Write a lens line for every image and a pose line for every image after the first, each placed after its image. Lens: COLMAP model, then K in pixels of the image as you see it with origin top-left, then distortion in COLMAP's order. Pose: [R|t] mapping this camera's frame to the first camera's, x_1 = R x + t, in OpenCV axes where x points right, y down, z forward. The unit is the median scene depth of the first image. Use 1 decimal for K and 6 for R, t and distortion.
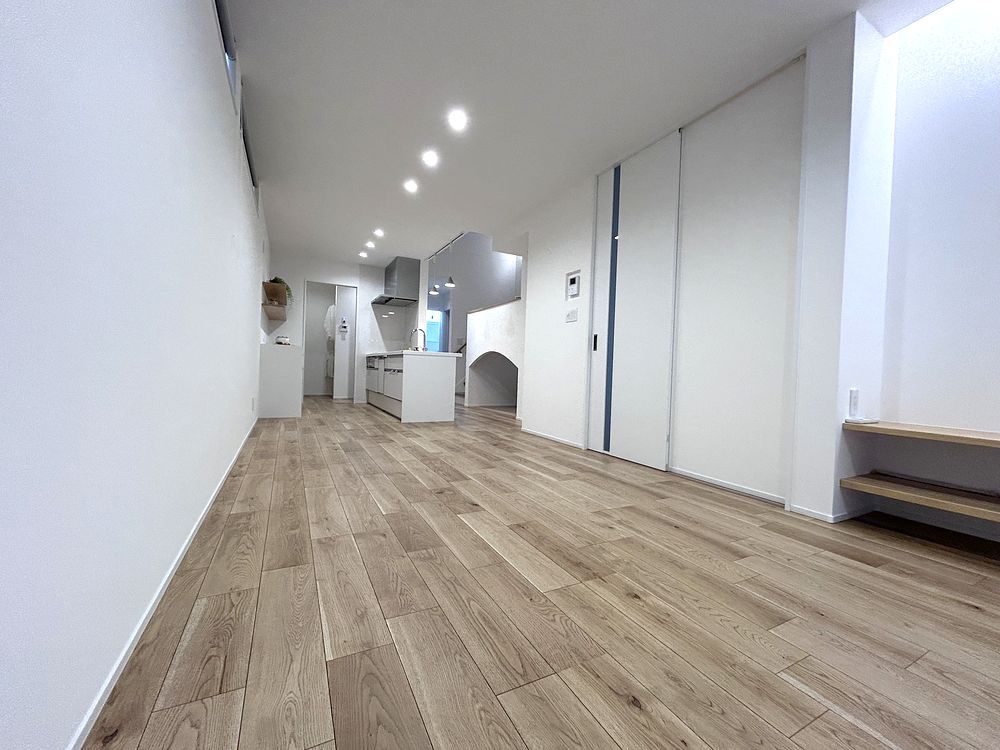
lens RADIAL K [[401.6, 0, 497.6], [0, 401.6, 375.8], [0, 0, 1]] dist [0.001586, 0.000795]
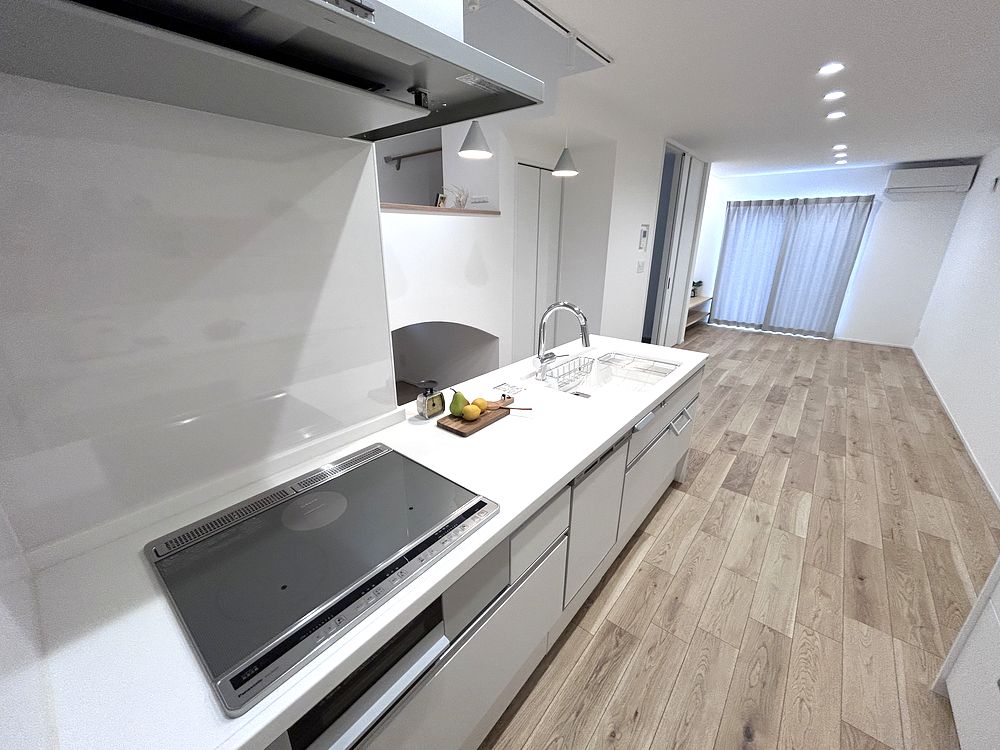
lens RADIAL K [[401.6, 0, 499.5], [0, 401.6, 374.2], [0, 0, 1]] dist [0.001586, 0.000795]
pose [[-0.387988, -0.333121, 0.859358, -0.552264], [-0.005326, 0.933192, 0.359338, -0.207929], [-0.921649, 0.134842, -0.363841, 1.375729]]
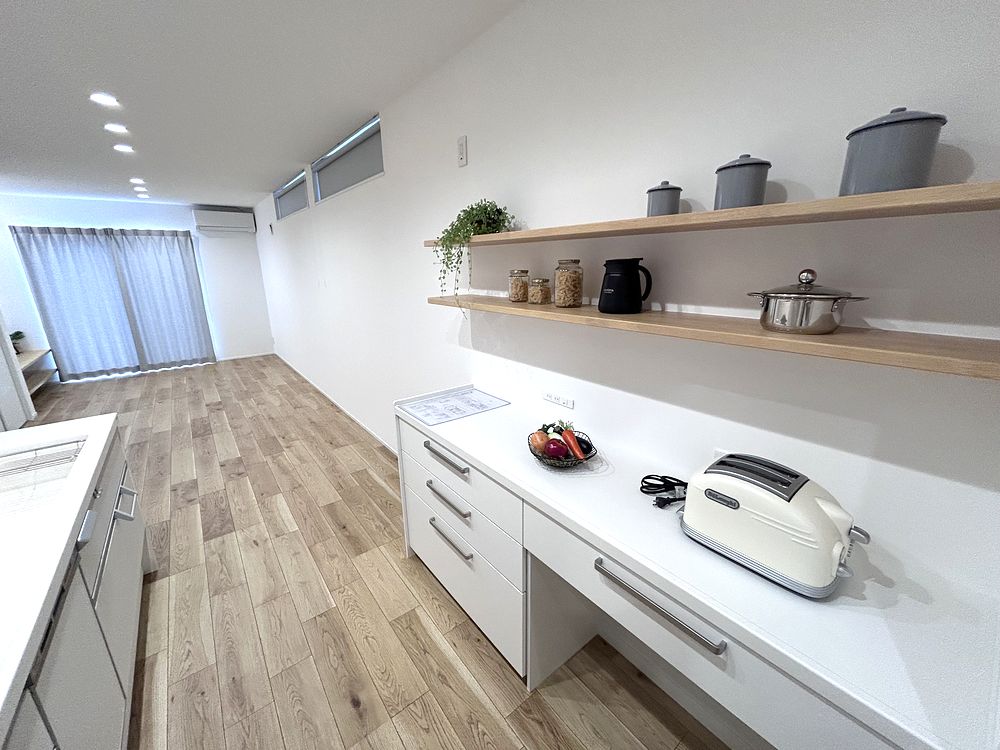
lens RADIAL K [[401.6, 0, 499.2], [0, 401.6, 375.0], [0, 0, 1]] dist [0.001586, 0.000795]
pose [[-0.984447, 0.033483, -0.172464, -0.530961], [-0.015959, 0.960569, 0.277583, -0.208639], [0.174958, 0.276018, -0.945094, 1.389972]]
